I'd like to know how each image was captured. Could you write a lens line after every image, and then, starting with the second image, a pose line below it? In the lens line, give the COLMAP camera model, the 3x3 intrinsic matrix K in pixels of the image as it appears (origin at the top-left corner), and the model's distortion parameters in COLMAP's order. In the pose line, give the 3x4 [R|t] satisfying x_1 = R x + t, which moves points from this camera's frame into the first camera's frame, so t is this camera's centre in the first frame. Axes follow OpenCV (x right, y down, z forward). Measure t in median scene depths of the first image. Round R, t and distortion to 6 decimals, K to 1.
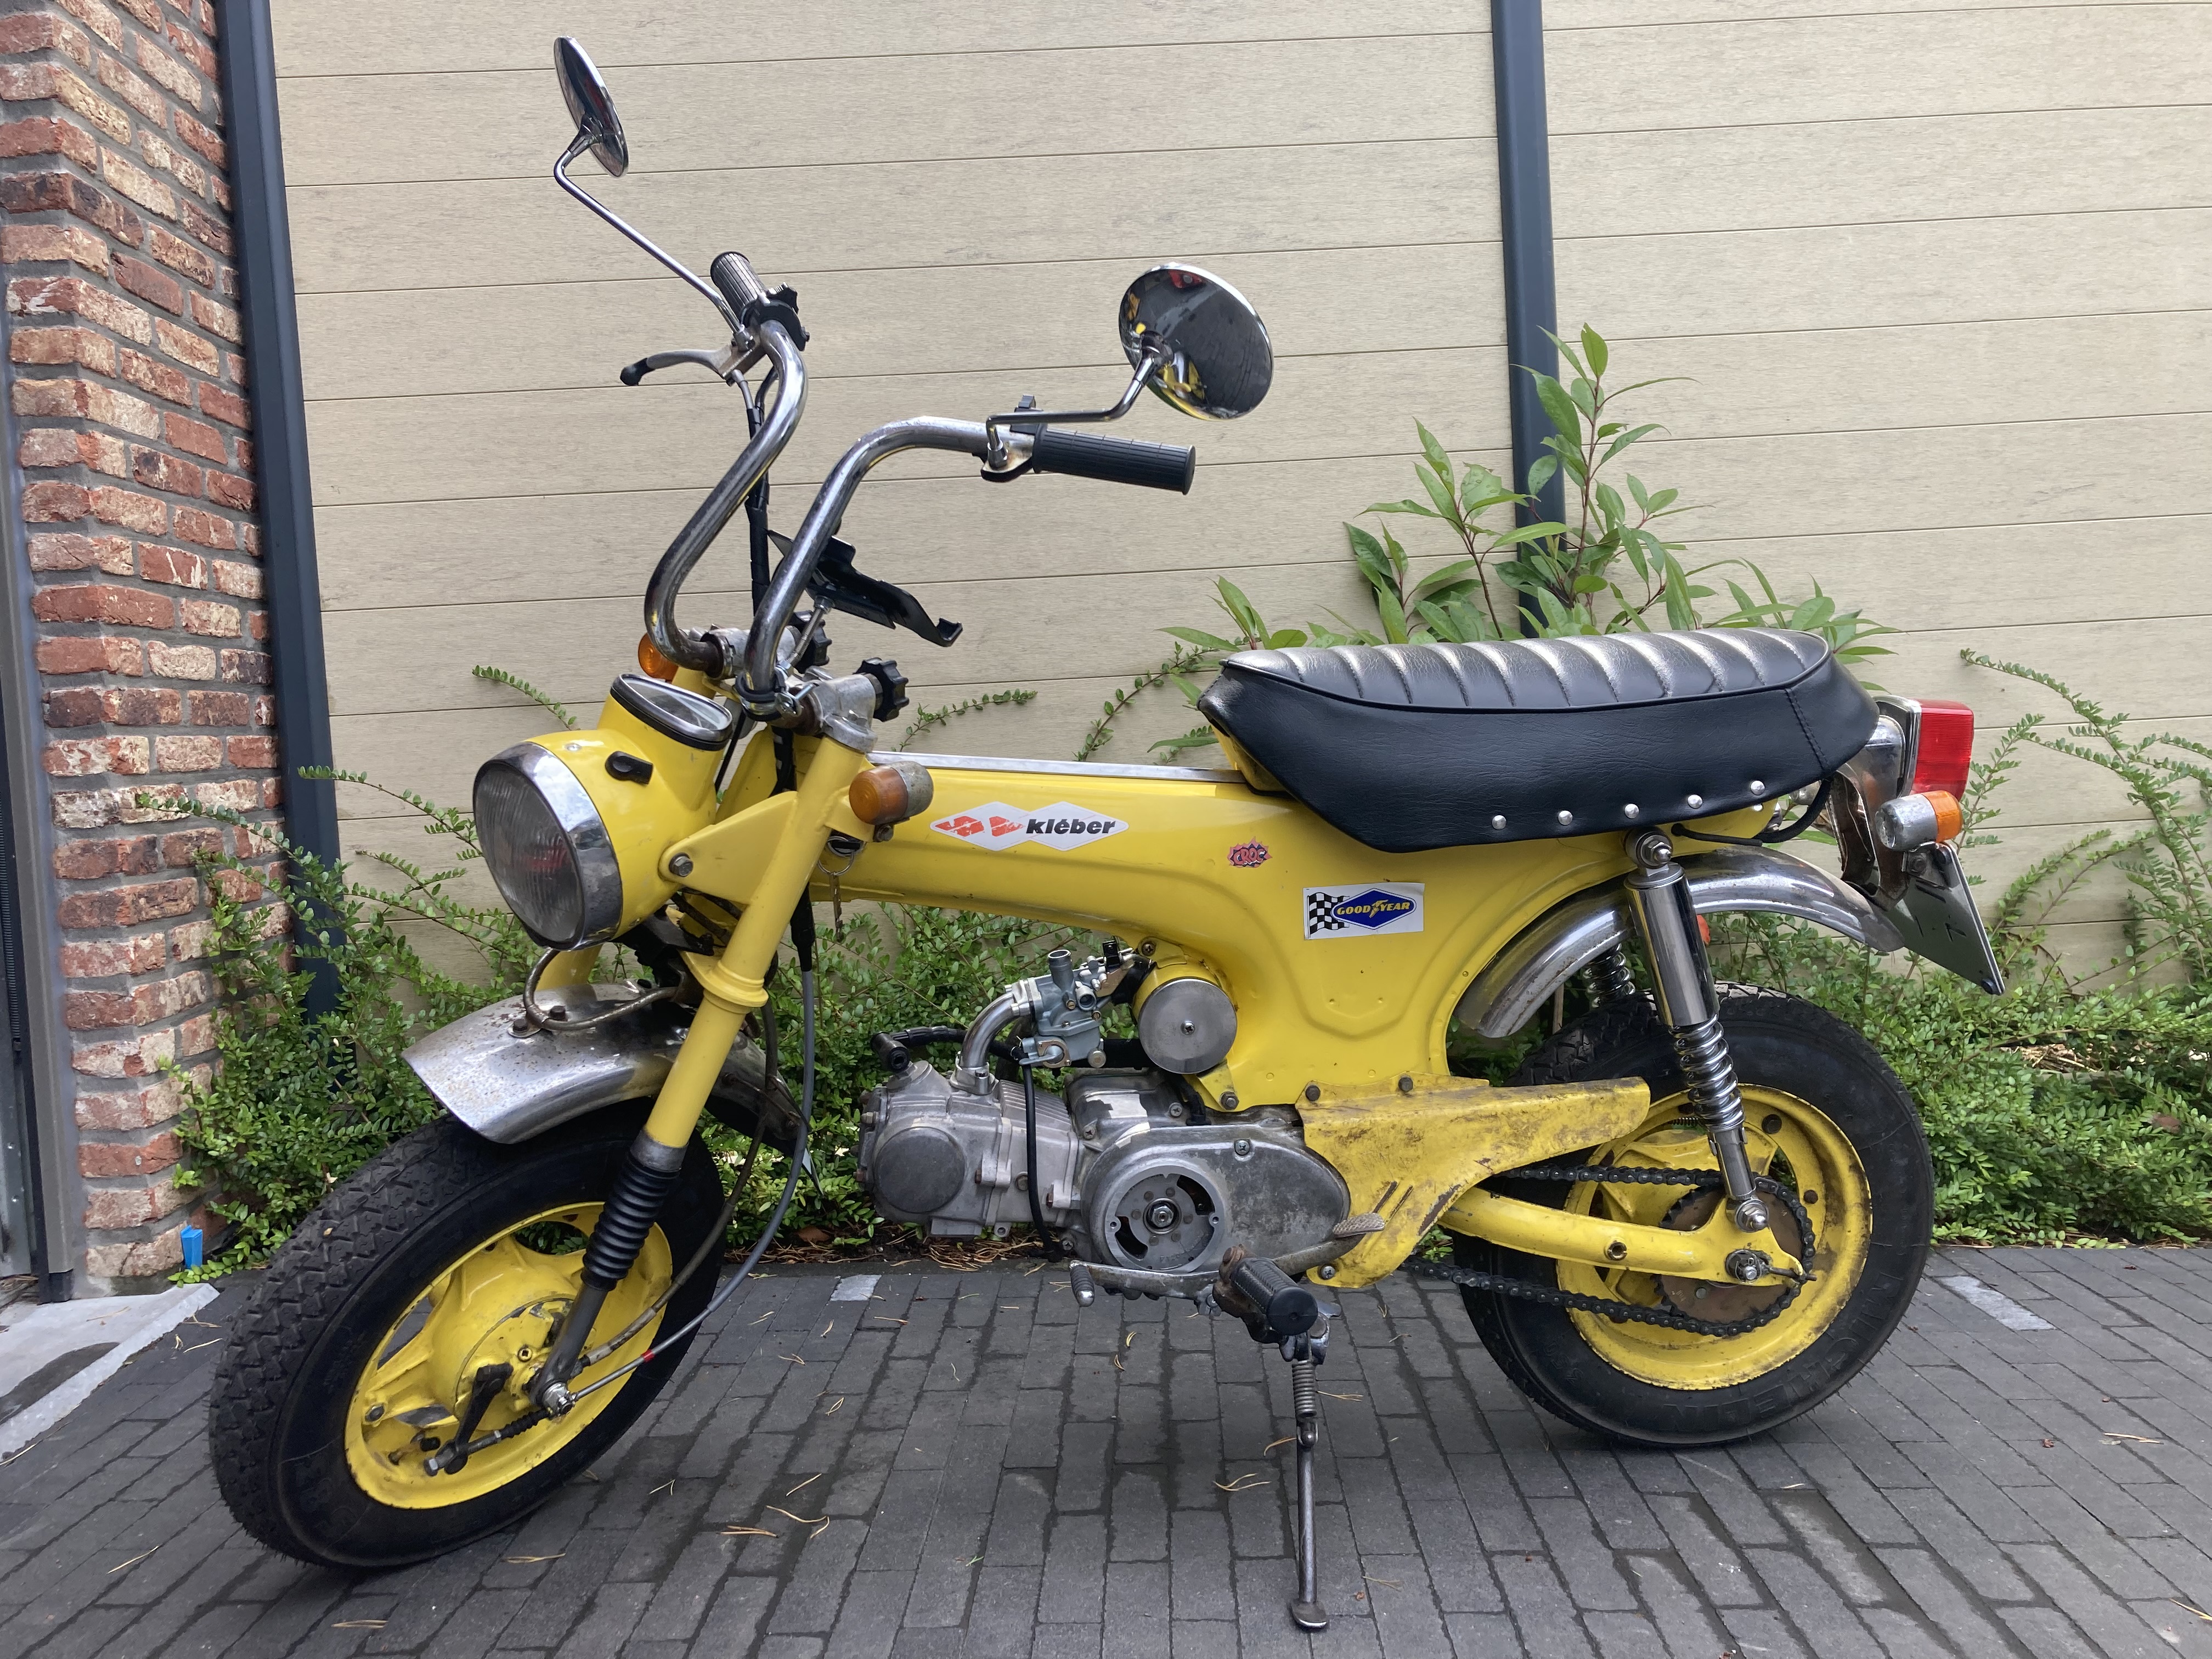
lens RADIAL K [[1824.4, 0, 1109.4], [0, 1824.4, 827.8], [0, 0, 1]] dist [0.051661, -0.004478]
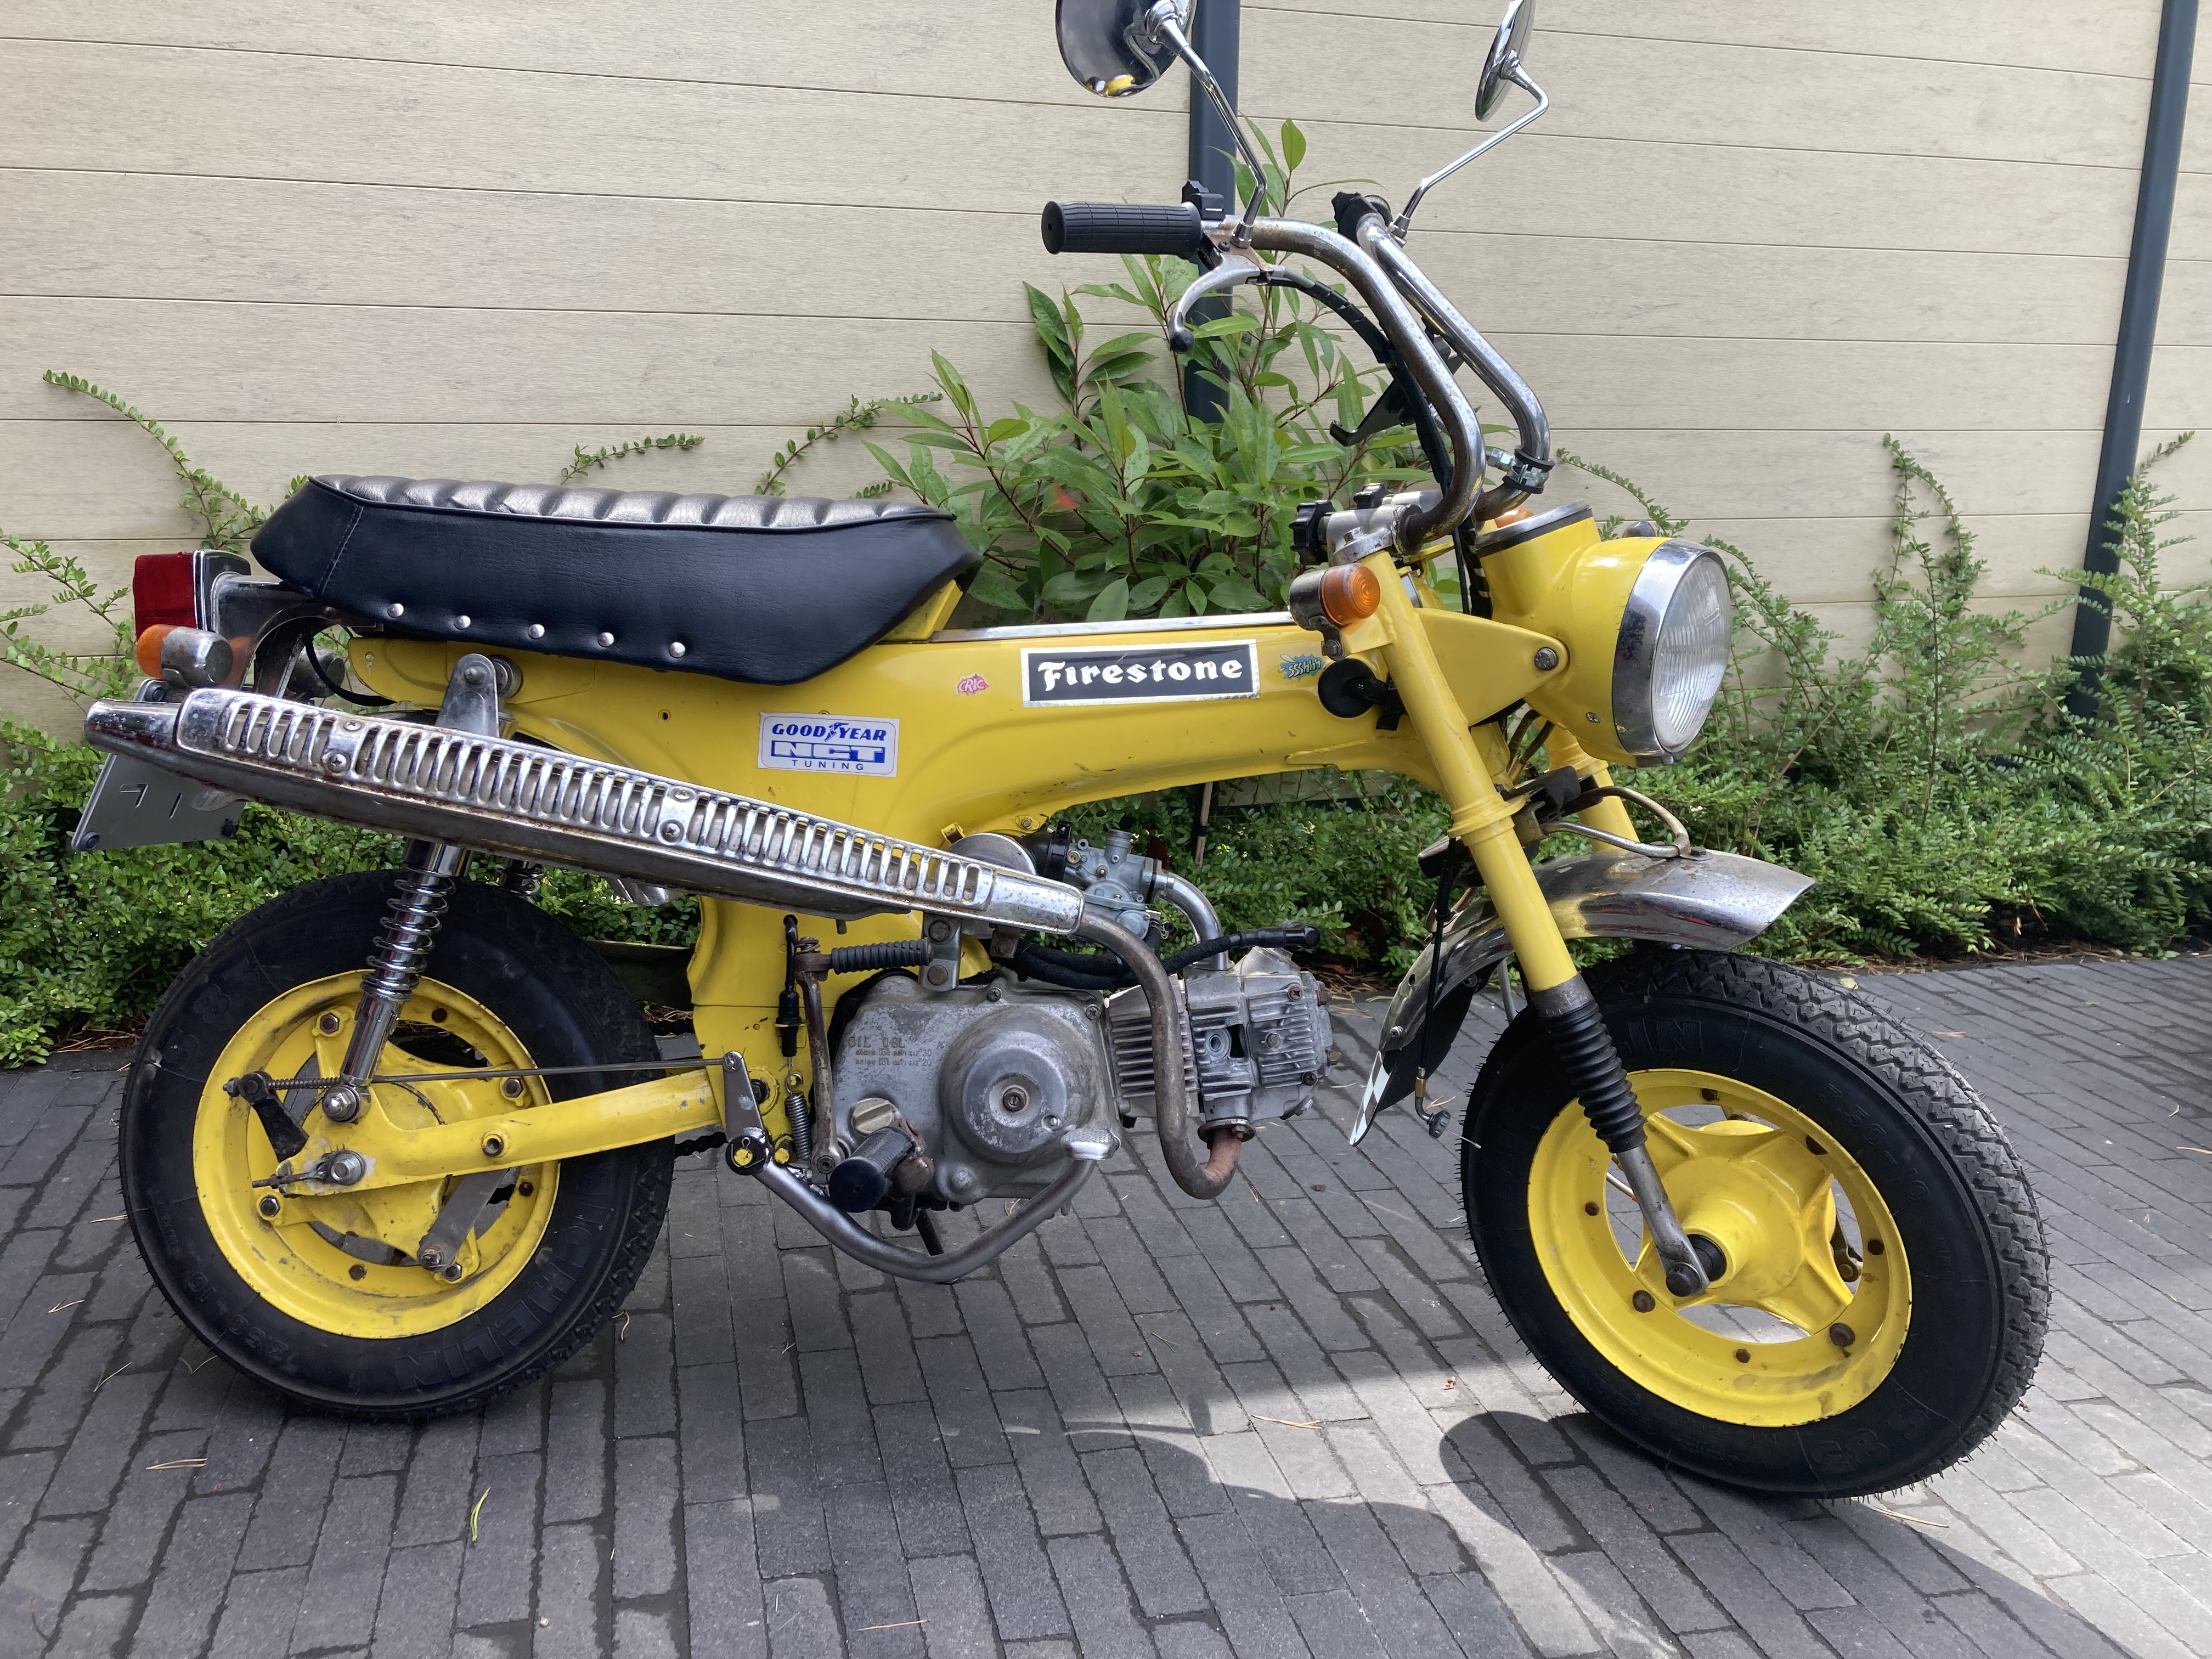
lens RADIAL K [[1824.4, 0, 1106.3], [0, 1824.4, 826.4], [0, 0, 1]] dist [0.051661, -0.004478]
pose [[0.959992, -0.001782, 0.280023, -0.109847], [-0.050548, 0.982450, 0.179544, -0.059003], [-0.275429, -0.186515, 0.943054, -0.005759]]
